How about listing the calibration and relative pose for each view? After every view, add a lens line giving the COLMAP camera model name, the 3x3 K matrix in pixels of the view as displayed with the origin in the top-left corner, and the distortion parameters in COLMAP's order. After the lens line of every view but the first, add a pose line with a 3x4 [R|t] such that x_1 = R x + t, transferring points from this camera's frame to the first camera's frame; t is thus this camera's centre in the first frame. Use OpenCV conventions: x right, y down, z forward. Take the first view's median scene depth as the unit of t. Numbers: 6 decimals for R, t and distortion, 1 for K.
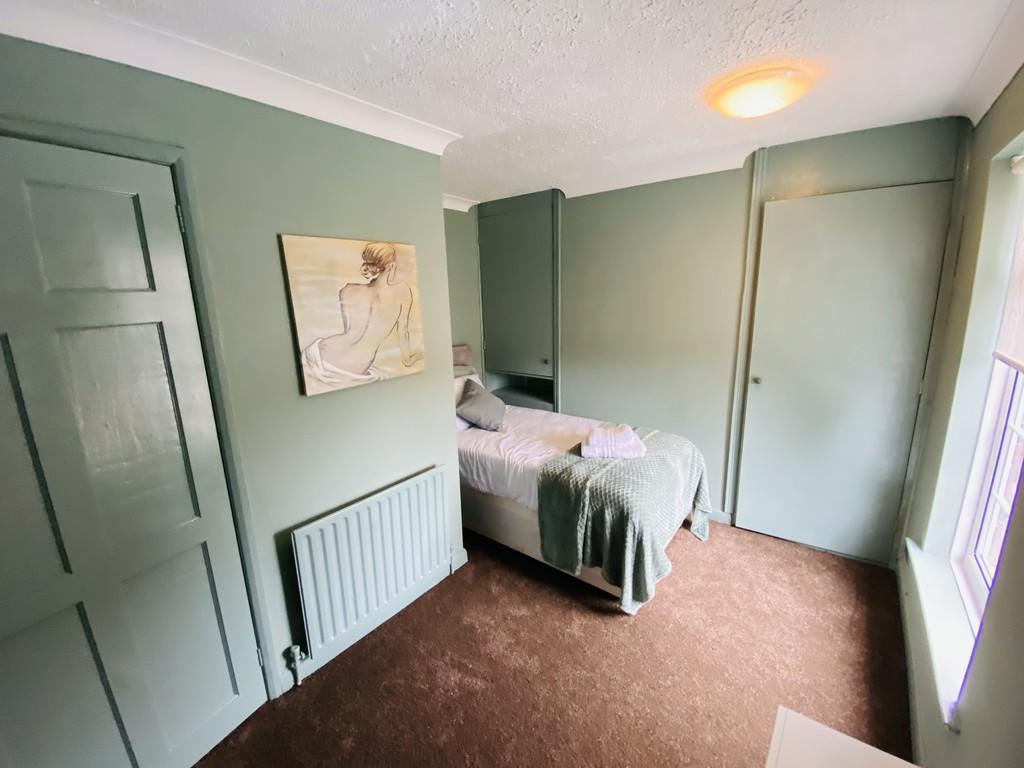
lens RADIAL K [[415.9, 0, 512.0], [0, 415.9, 384.0], [0, 0, 1]] dist [0.029264, -0.023716]
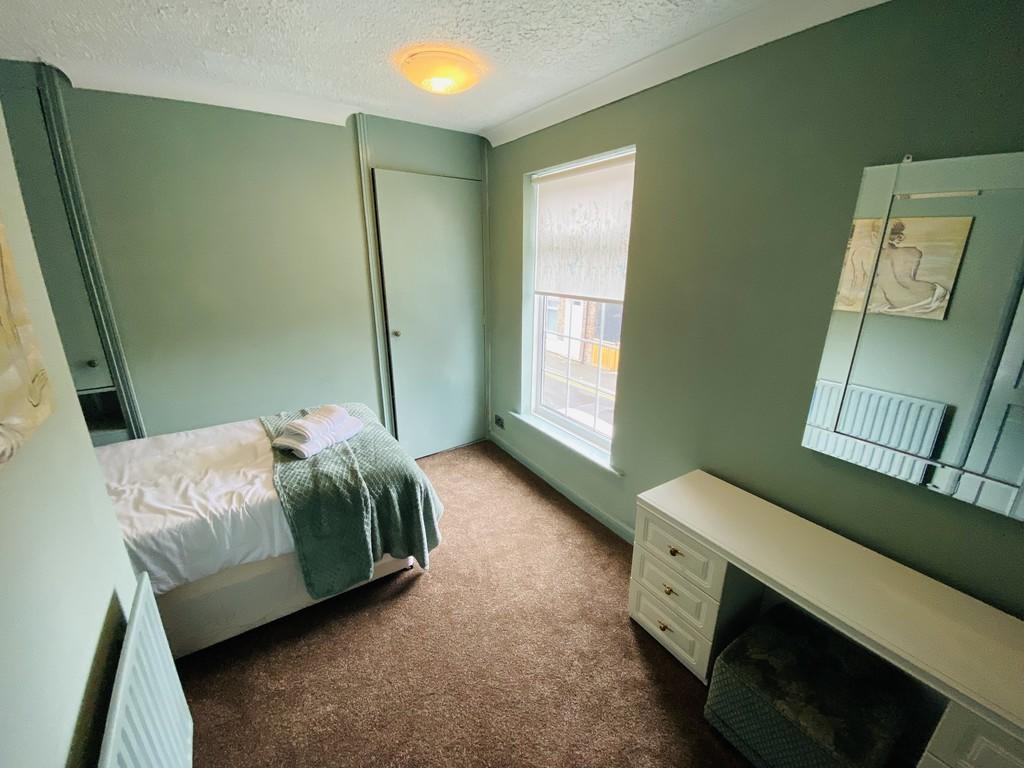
lens RADIAL K [[415.9, 0, 512.0], [0, 415.9, 384.0], [0, 0, 1]] dist [0.029264, -0.023716]
pose [[0.316806, -0.258699, 0.912529, -0.412846], [0.186688, 0.960273, 0.207421, -0.056834], [-0.929936, 0.104646, 0.352517, 0.342337]]
